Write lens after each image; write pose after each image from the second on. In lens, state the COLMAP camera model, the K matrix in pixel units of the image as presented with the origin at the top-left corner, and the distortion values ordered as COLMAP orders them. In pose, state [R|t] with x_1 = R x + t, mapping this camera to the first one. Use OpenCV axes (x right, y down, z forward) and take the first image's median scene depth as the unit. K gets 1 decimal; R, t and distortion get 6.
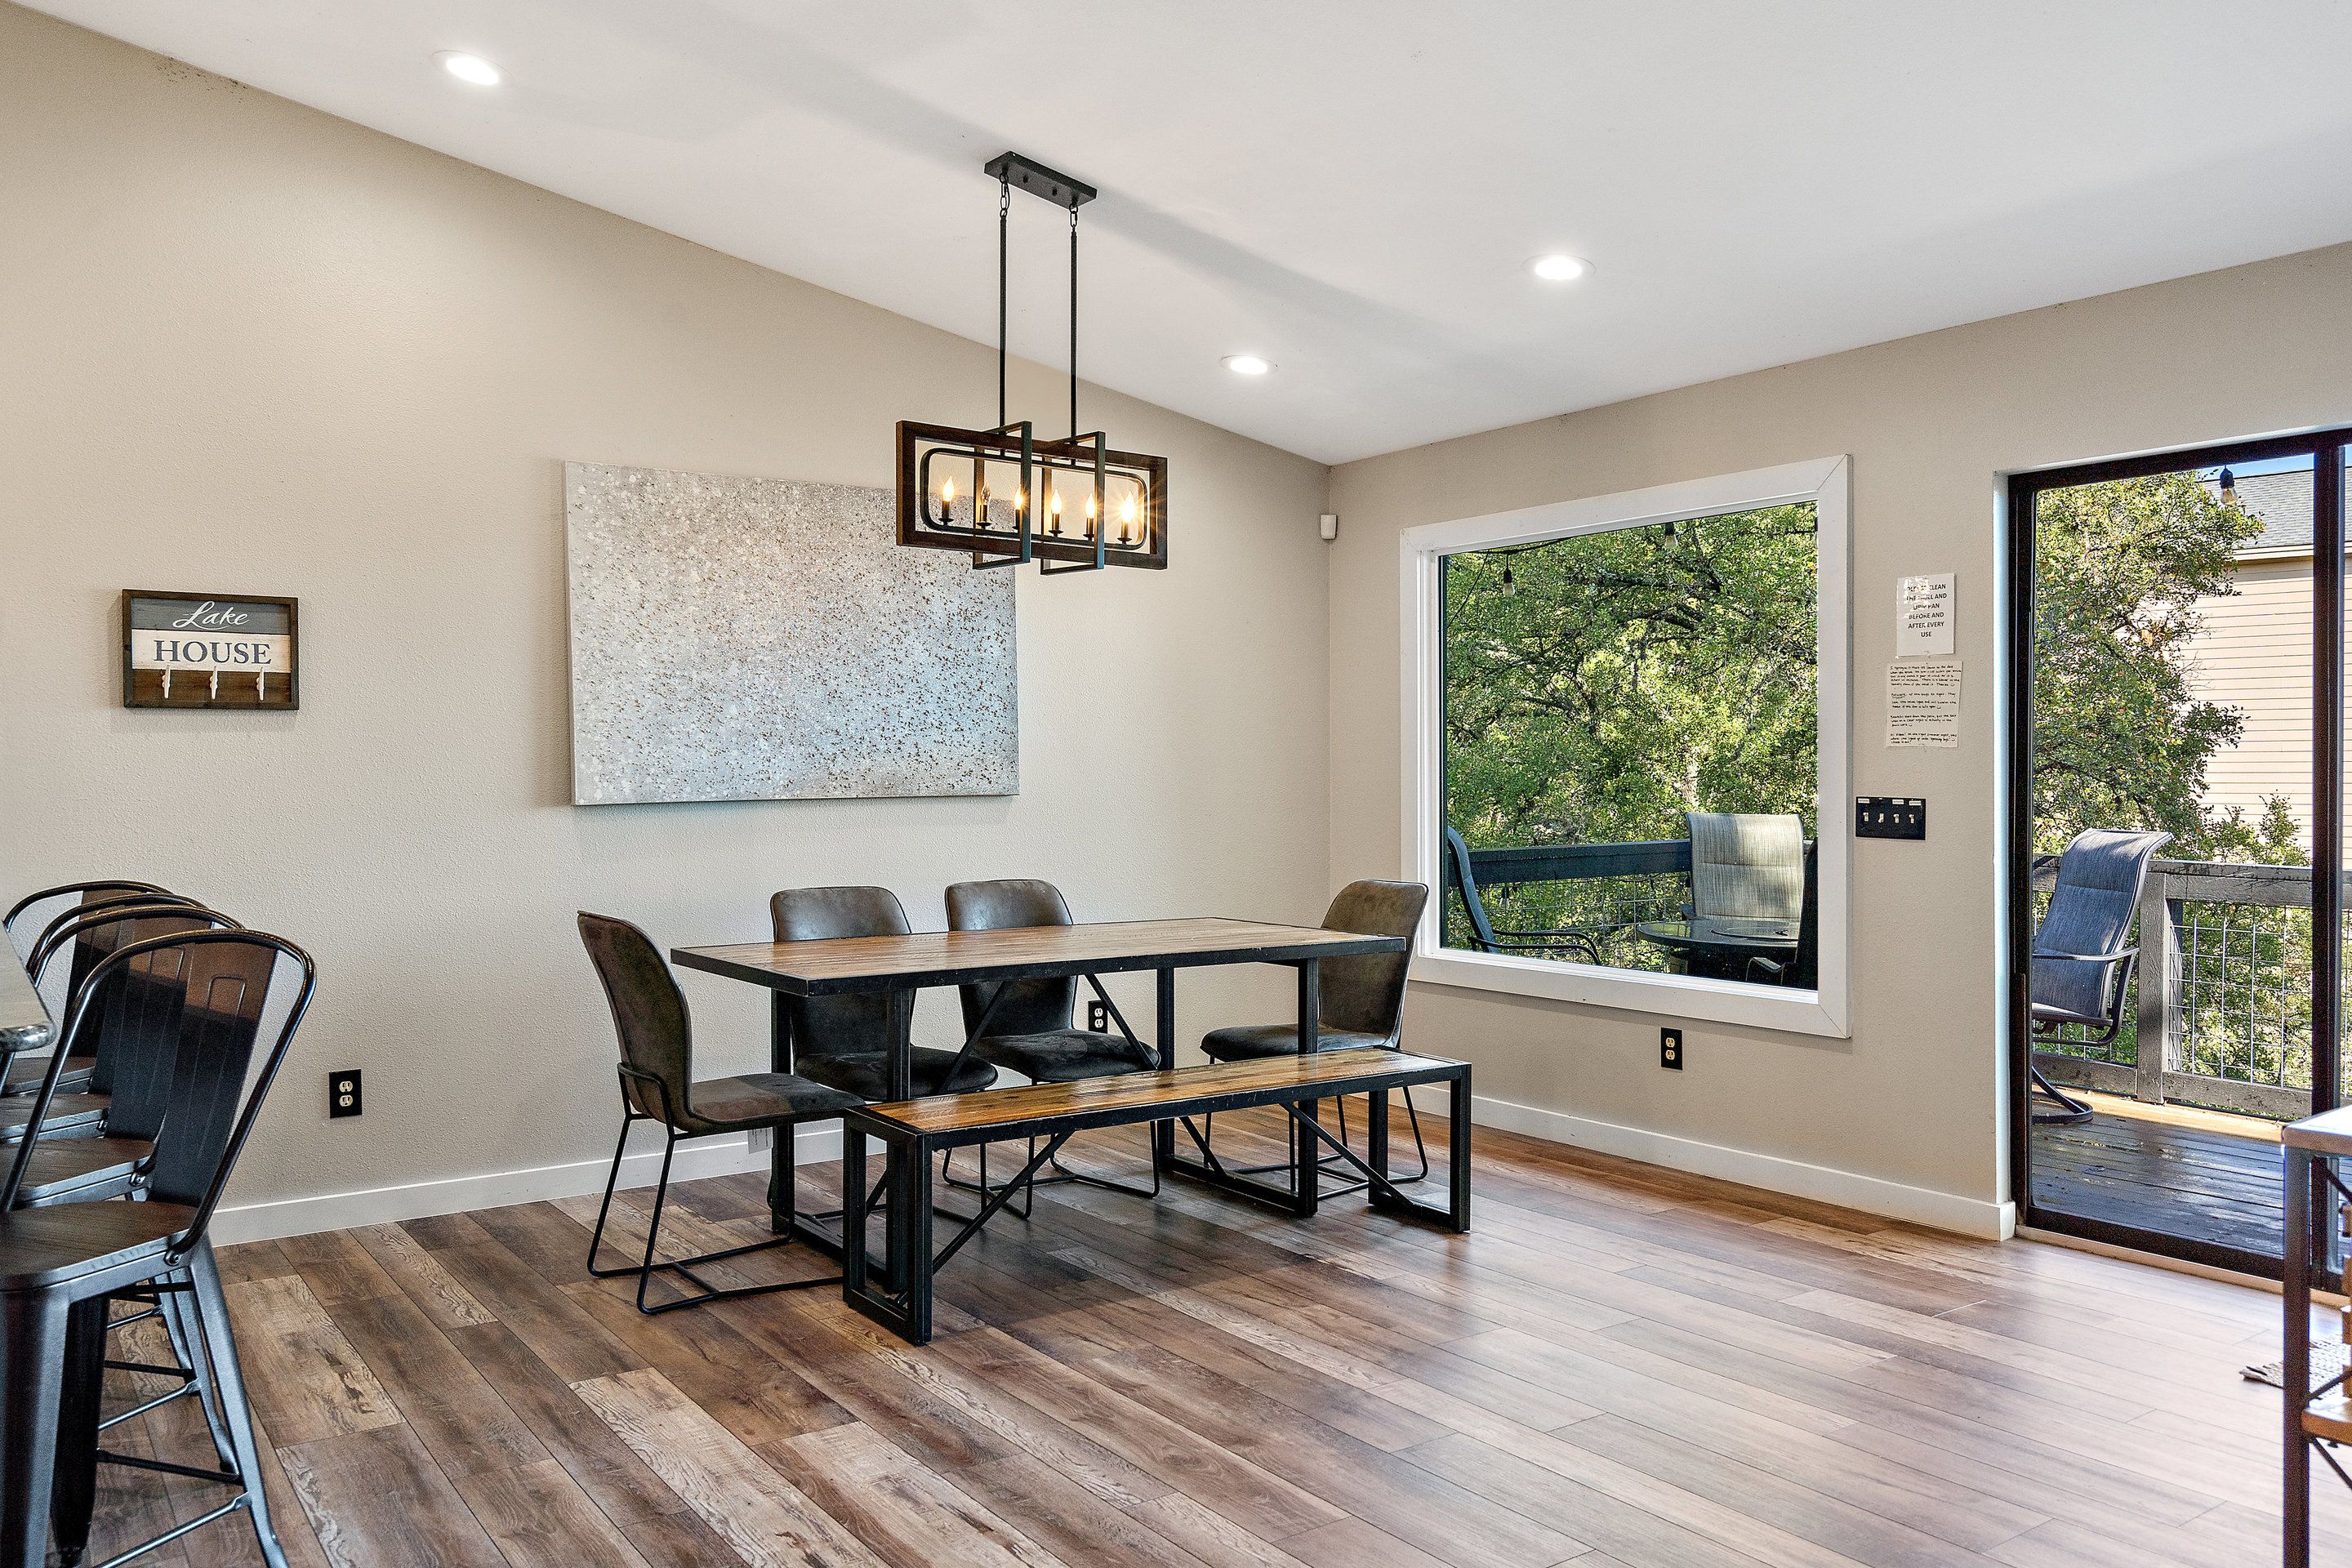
lens RADIAL K [[1712.1, 0, 1180.3], [0, 1712.1, 782.4], [0, 0, 1]] dist [-0.003478, -0.000798]
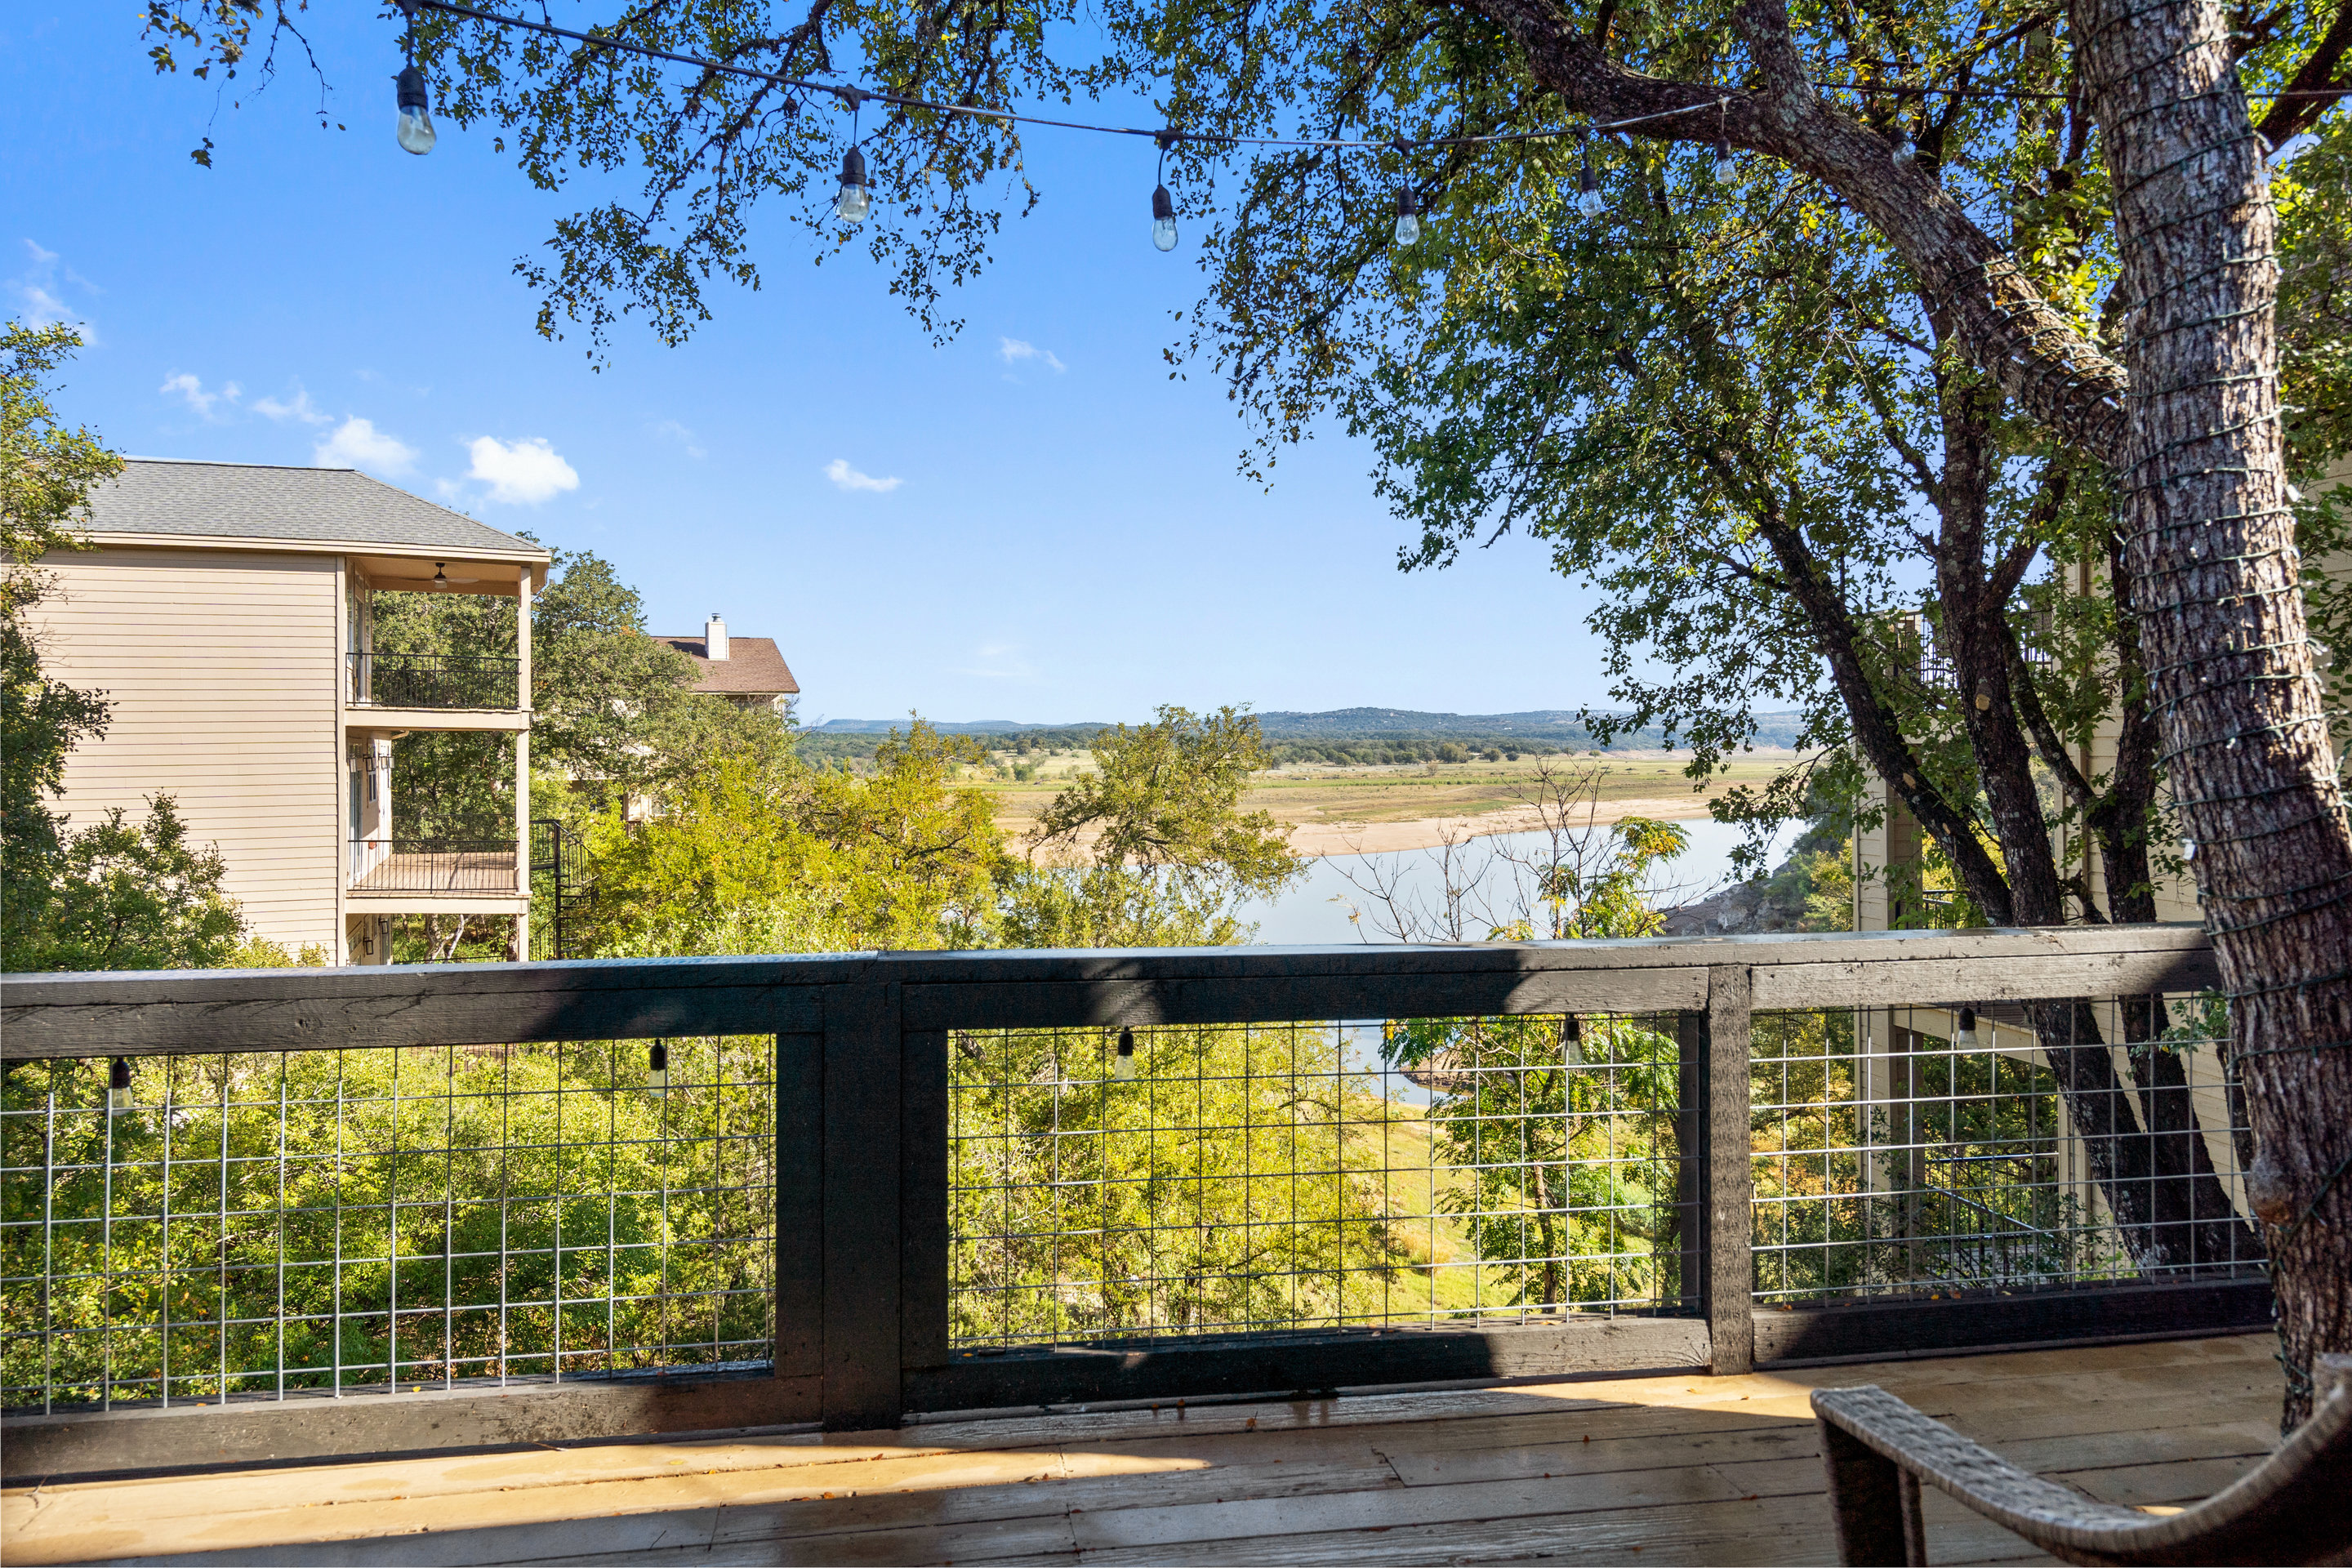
lens RADIAL K [[1658.6, 0, 1167.8], [0, 1658.6, 768.5], [0, 0, 1]] dist [0.001173, 0.000934]
pose [[0.447124, -0.012281, 0.894387, 0.138430], [0.014411, 0.999875, 0.006525, -0.005043], [-0.894356, 0.009971, 0.447245, 0.194748]]
